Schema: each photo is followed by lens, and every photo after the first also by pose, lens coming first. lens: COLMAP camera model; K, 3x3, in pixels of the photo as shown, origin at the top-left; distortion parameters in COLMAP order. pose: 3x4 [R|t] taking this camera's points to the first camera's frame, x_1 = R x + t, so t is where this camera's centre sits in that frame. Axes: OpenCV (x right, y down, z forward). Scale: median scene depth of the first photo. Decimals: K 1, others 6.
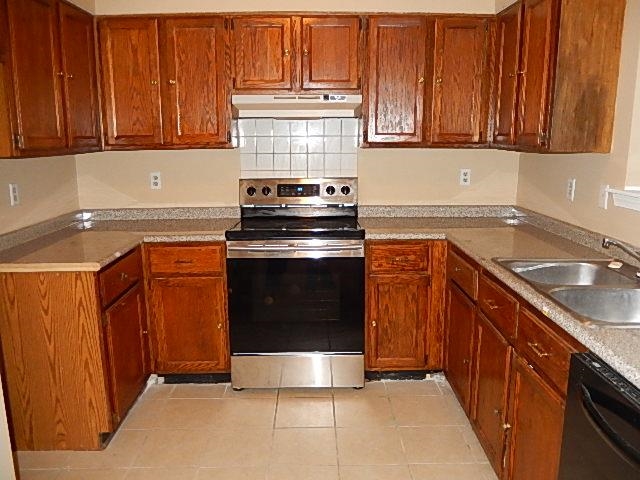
lens RADIAL K [[548.6, 0, 320.0], [0, 548.6, 240.0], [0, 0, 1]] dist [0.014287, 0.006988]
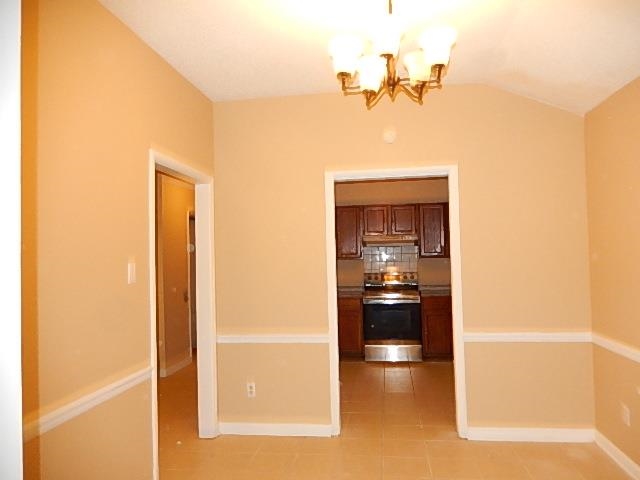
lens RADIAL K [[477.7, 0, 320.0], [0, 477.7, 240.0], [0, 0, 1]] dist [-0.005415, -0.002558]
pose [[0.989156, -0.025351, -0.144667, -0.040533], [-0.007528, 0.974946, -0.222316, 0.211586], [0.146678, 0.220994, 0.964182, -1.036055]]
